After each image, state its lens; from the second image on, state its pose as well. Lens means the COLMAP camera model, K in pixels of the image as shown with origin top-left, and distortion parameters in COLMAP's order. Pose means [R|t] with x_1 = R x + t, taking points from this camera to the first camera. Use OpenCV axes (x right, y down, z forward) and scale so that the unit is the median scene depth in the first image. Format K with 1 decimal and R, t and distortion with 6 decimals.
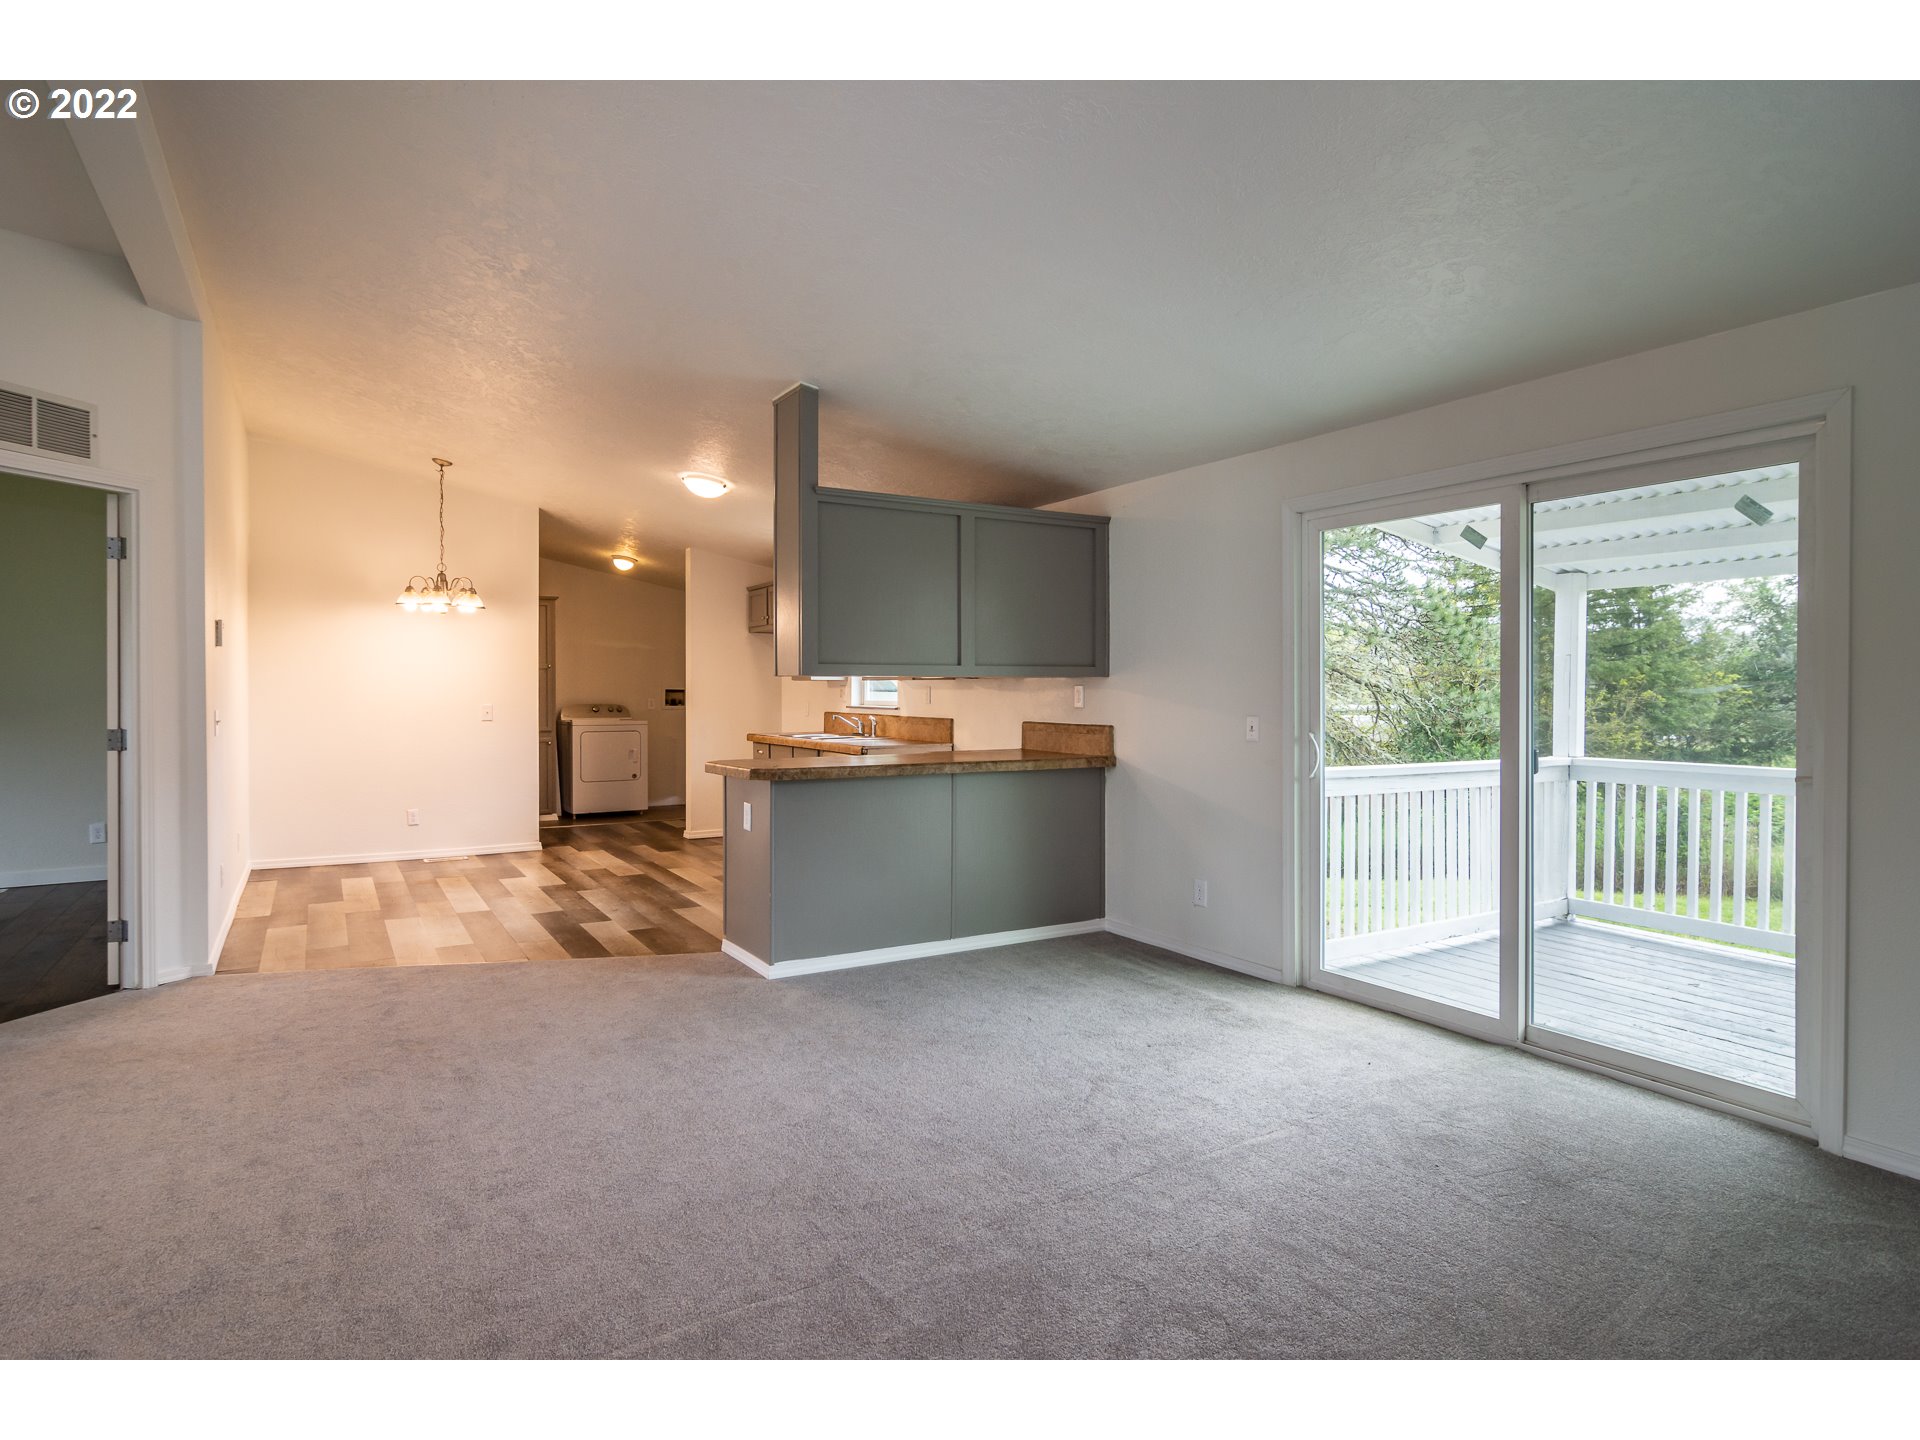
lens RADIAL K [[1051.2, 0, 947.4], [0, 1051.2, 699.2], [0, 0, 1]] dist [0.002194, 0.001949]
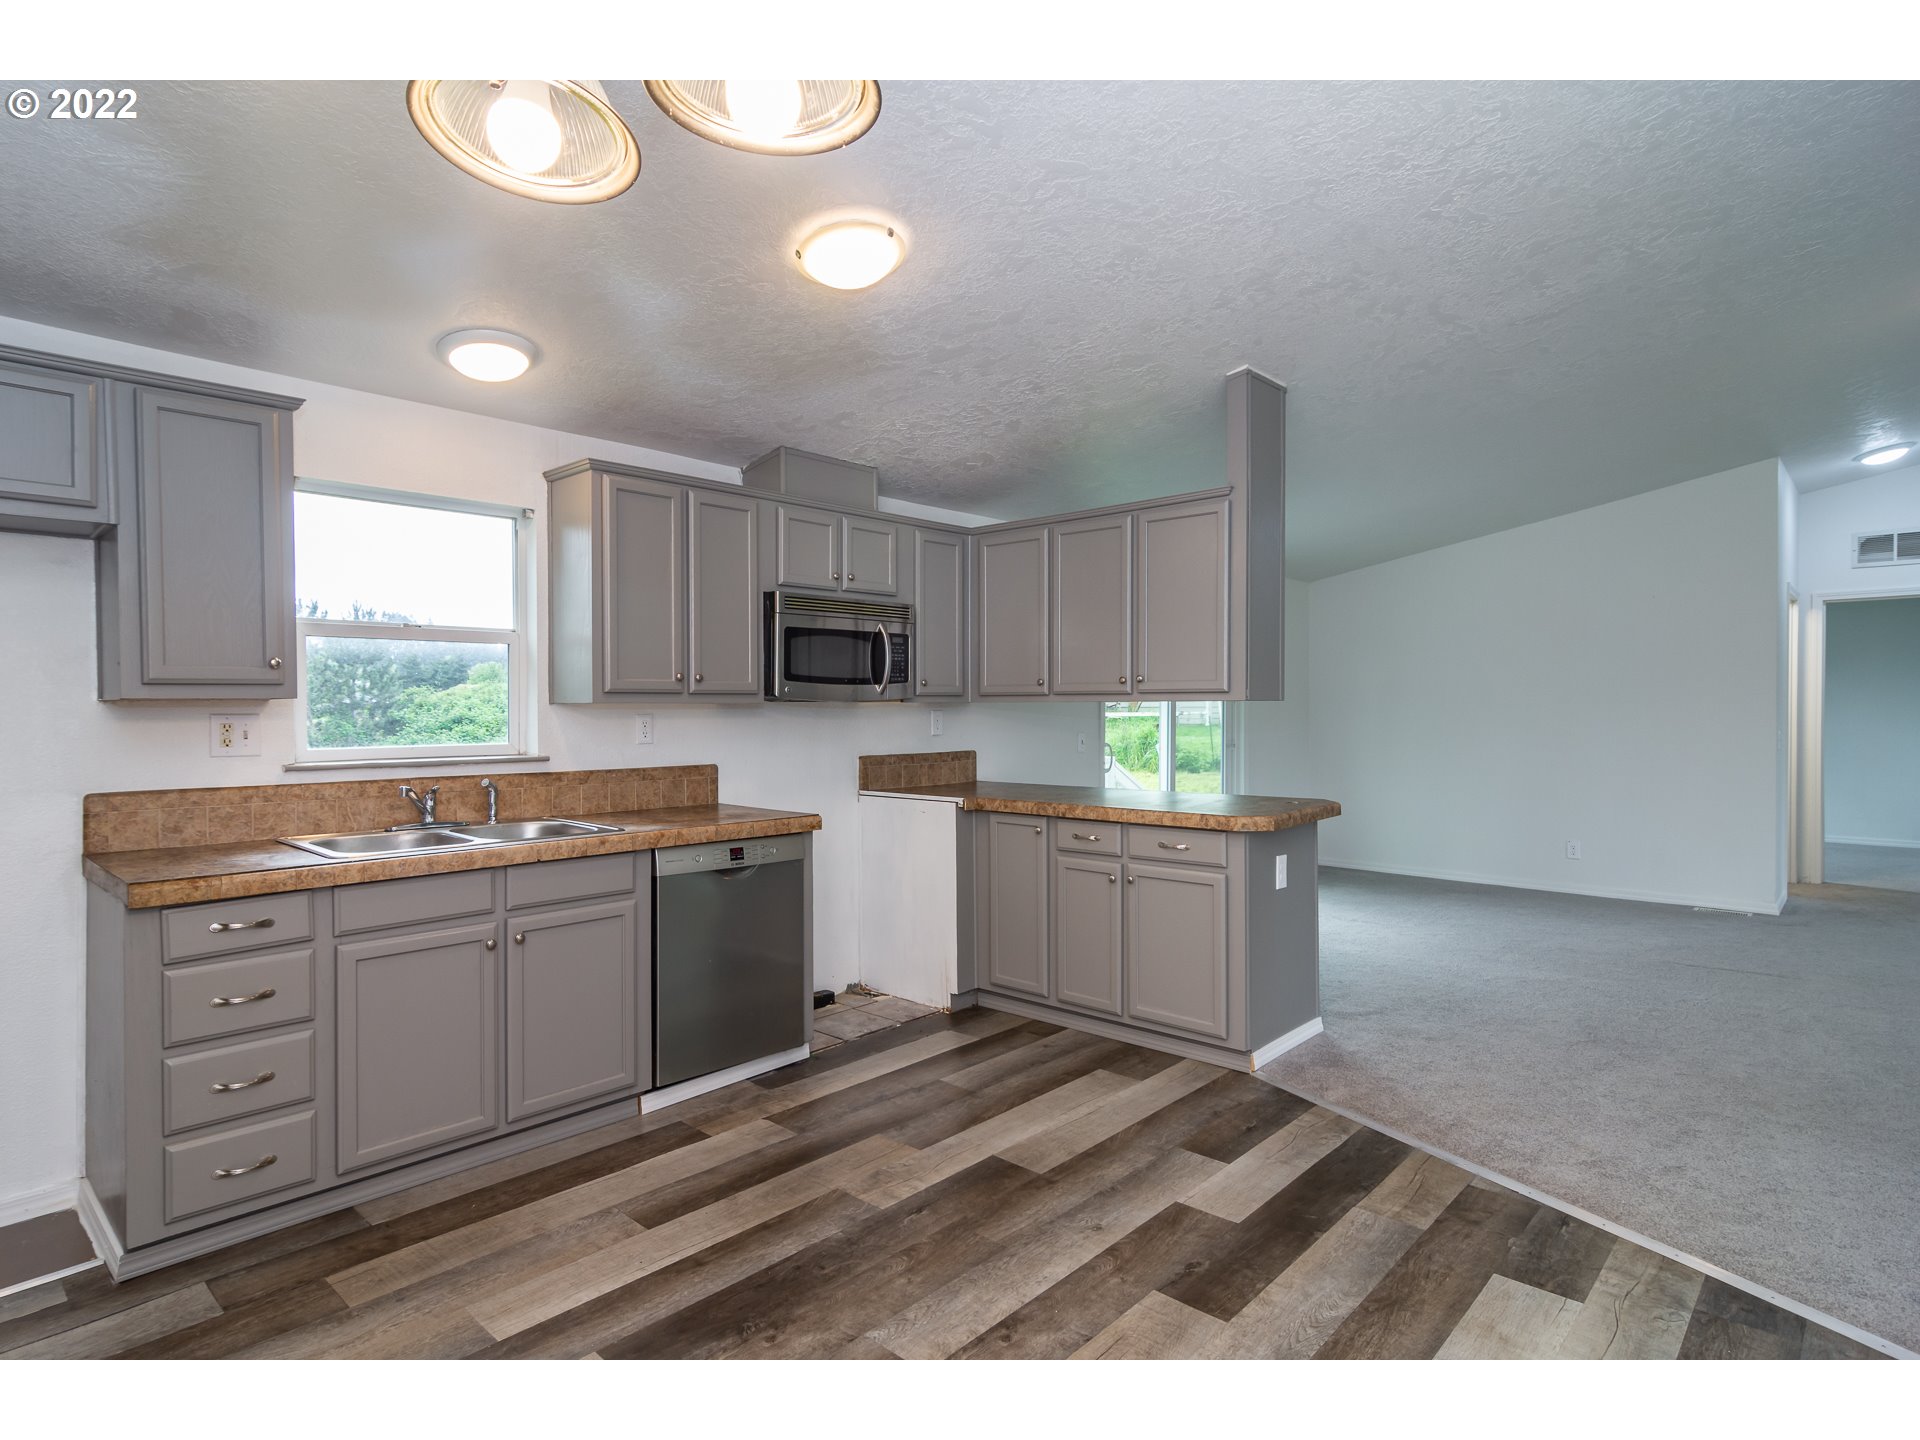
lens RADIAL K [[1029.8, 0, 859.5], [0, 1029.8, 717.8], [0, 0, 1]] dist [-0.001222, -0.000042]
pose [[-0.239060, -0.010290, 0.970950, -0.712050], [0.013252, 0.999816, 0.013859, -0.019378], [-0.970914, 0.016180, -0.238879, 1.232206]]
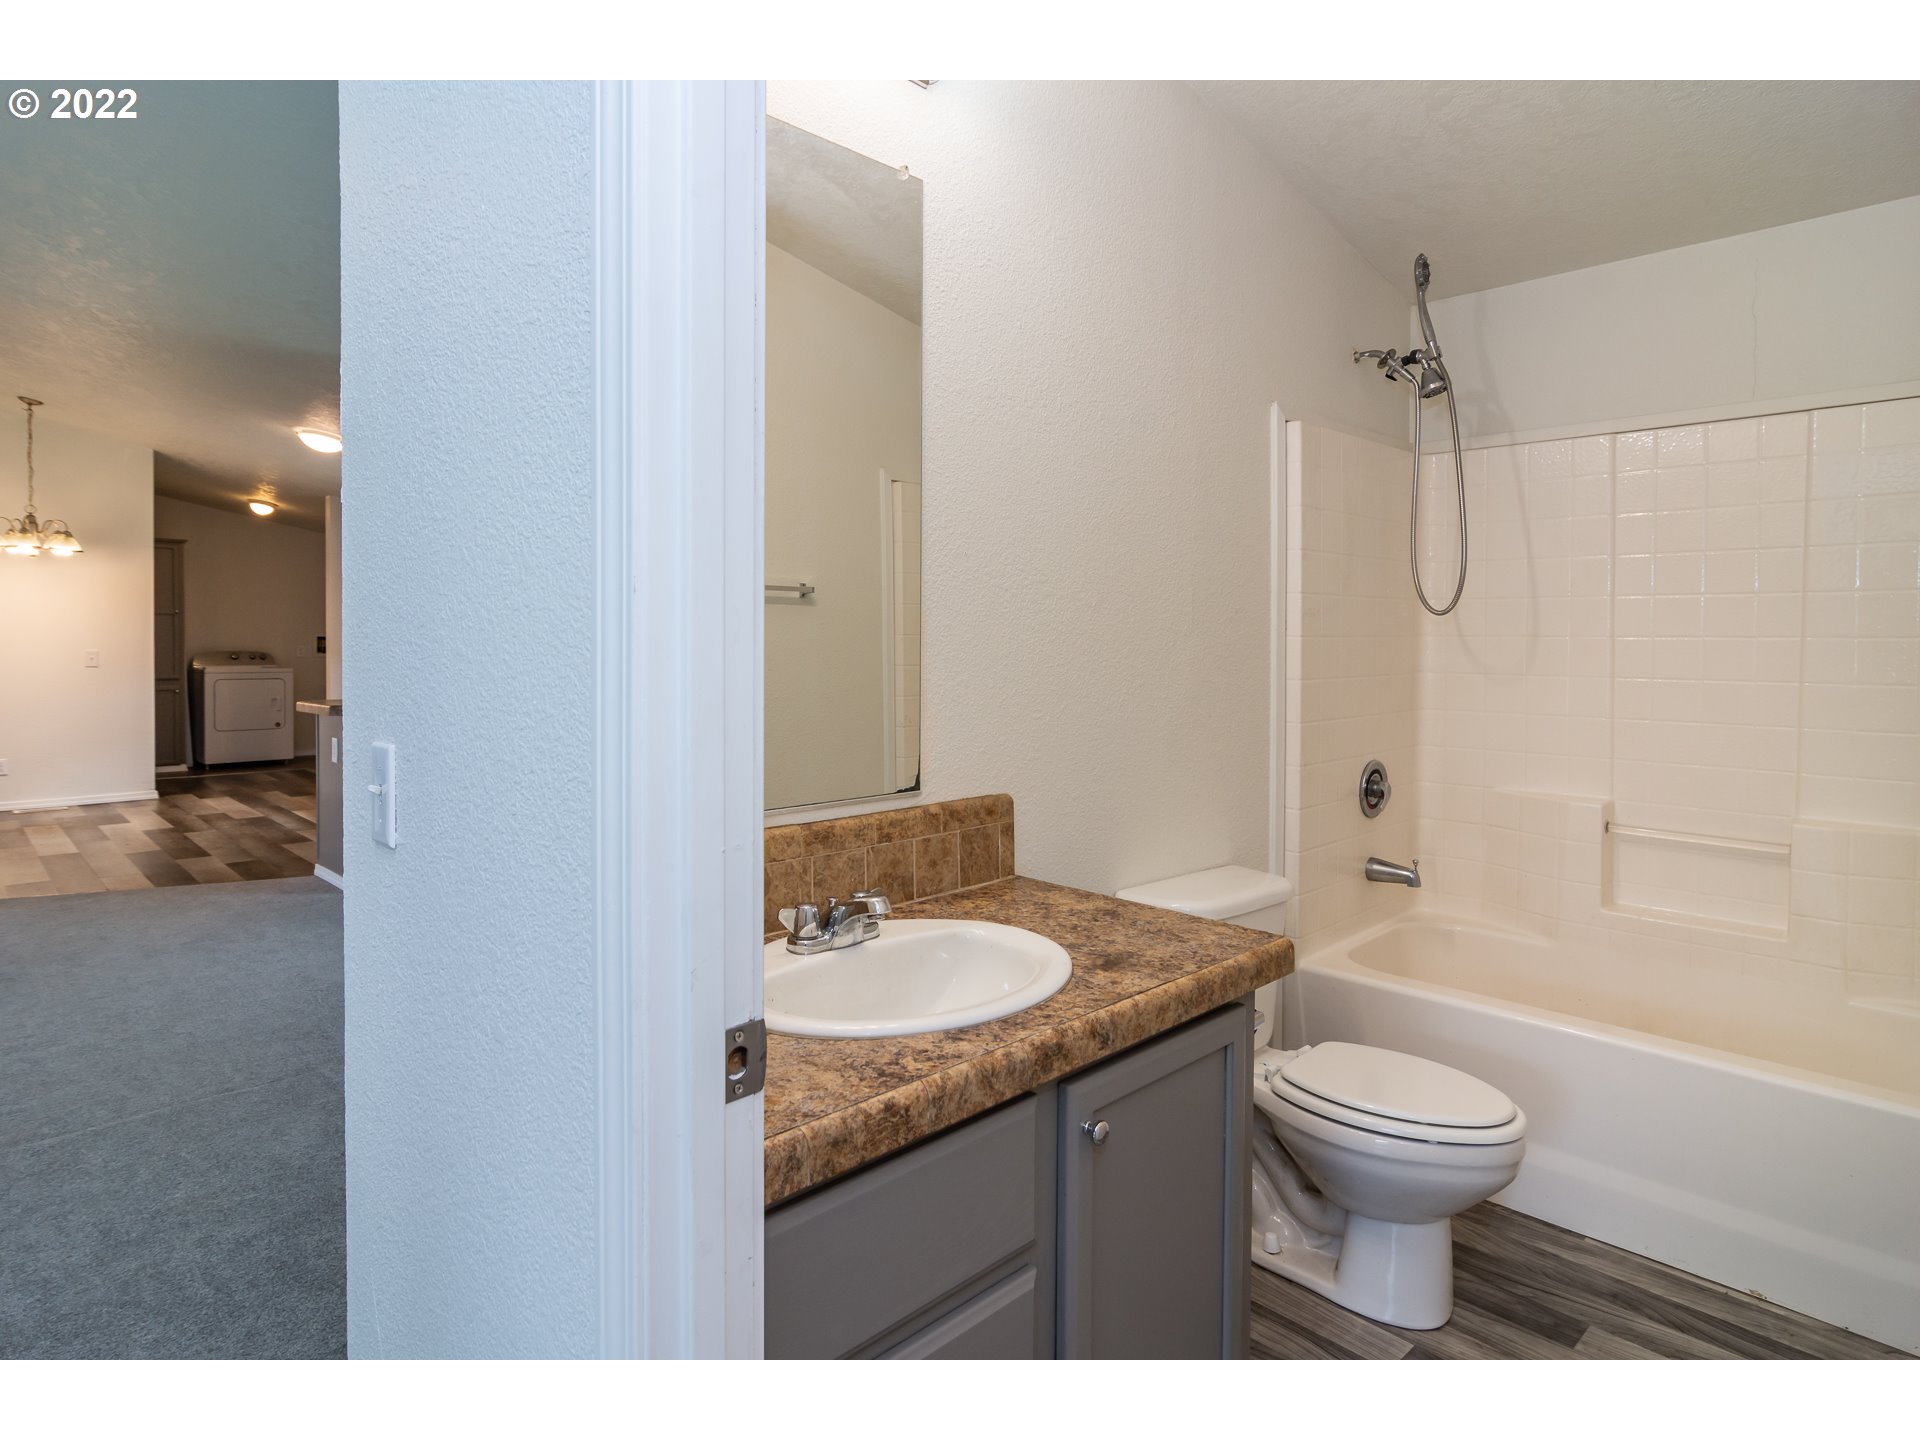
lens RADIAL K [[1050.5, 0, 948.3], [0, 1050.5, 656.8], [0, 0, 1]] dist [-0.002509, 0.000841]
pose [[0.971432, 0.000307, 0.237317, 0.140690], [-0.001879, 0.999978, 0.006398, 0.004496], [-0.237309, -0.006661, 0.971411, -0.180052]]
